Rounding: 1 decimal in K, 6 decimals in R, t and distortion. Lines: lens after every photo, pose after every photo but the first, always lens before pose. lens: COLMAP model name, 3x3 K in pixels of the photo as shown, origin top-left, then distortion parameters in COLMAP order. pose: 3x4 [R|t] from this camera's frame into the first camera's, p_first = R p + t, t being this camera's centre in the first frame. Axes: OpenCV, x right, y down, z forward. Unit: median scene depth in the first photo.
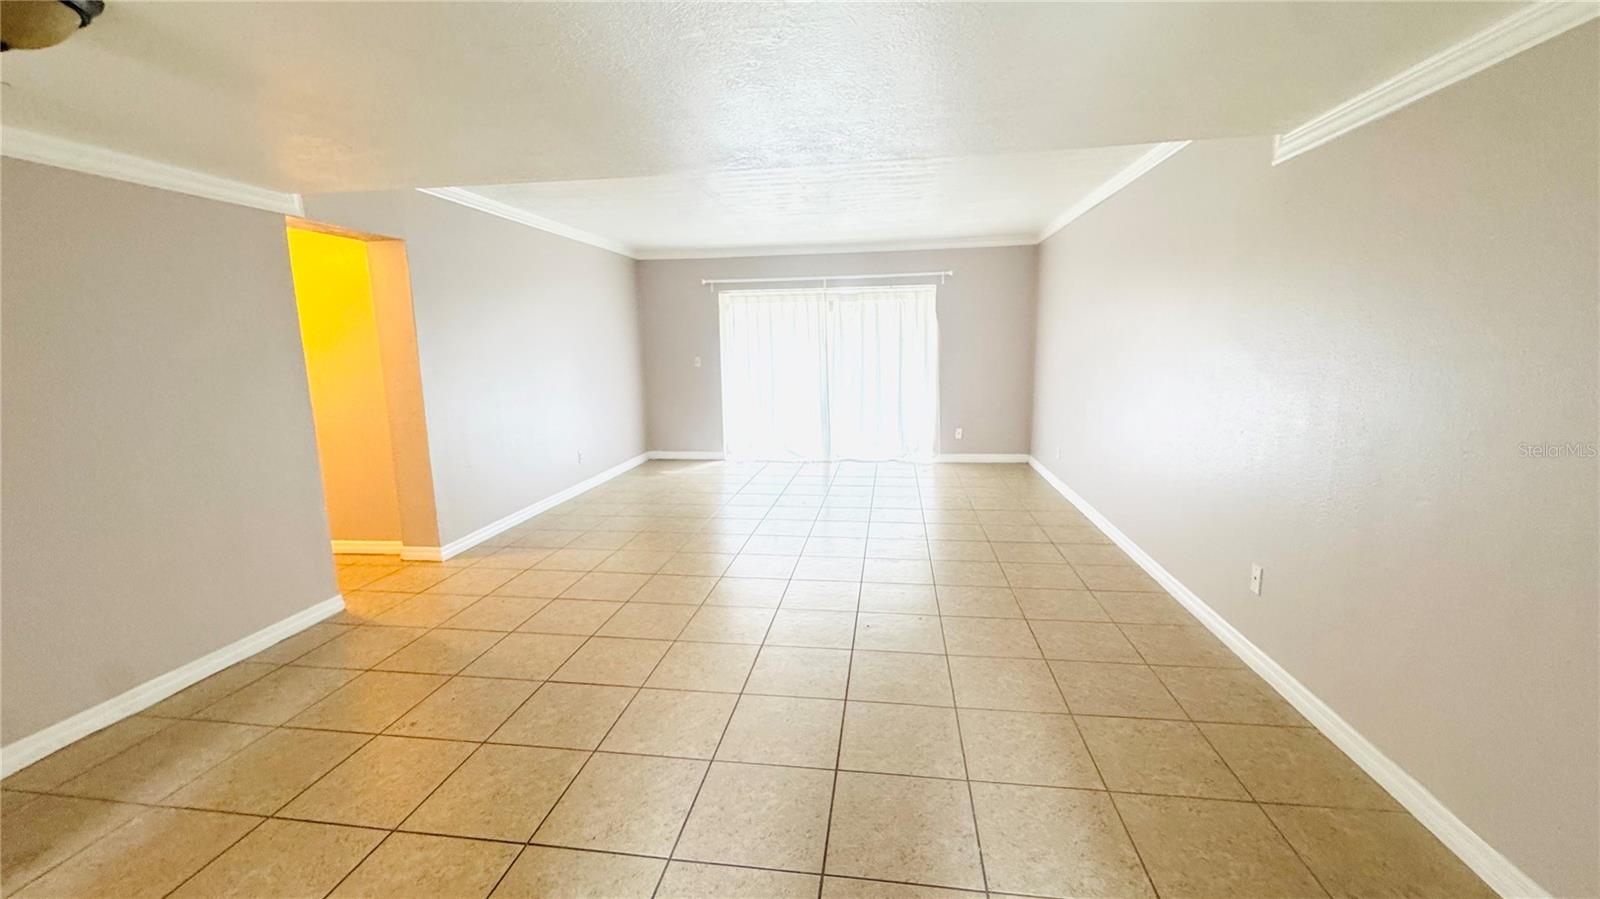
lens RADIAL K [[640.8, 0, 800.0], [0, 640.8, 449.5], [0, 0, 1]] dist [-0.001233, 0.000009]
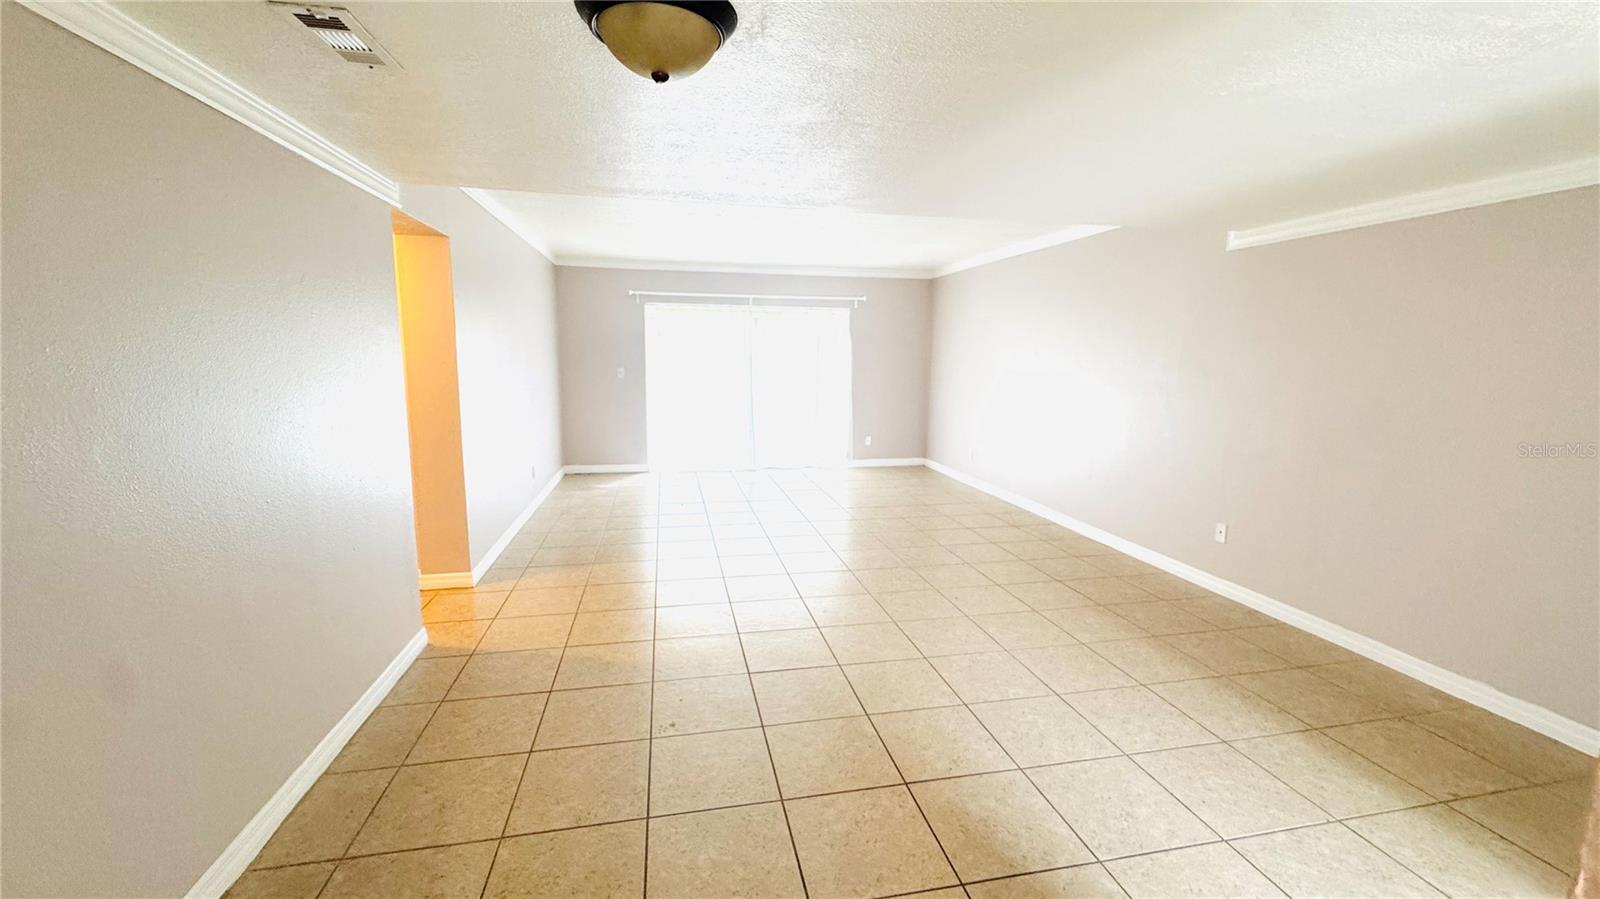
lens RADIAL K [[640.8, 0, 800.0], [0, 640.8, 449.5], [0, 0, 1]] dist [-0.001233, 0.000009]
pose [[0.938932, -0.022355, 0.343376, -0.259940], [0.028982, 0.999479, -0.014178, 0.002591], [-0.342880, 0.023264, 0.939091, -0.015365]]
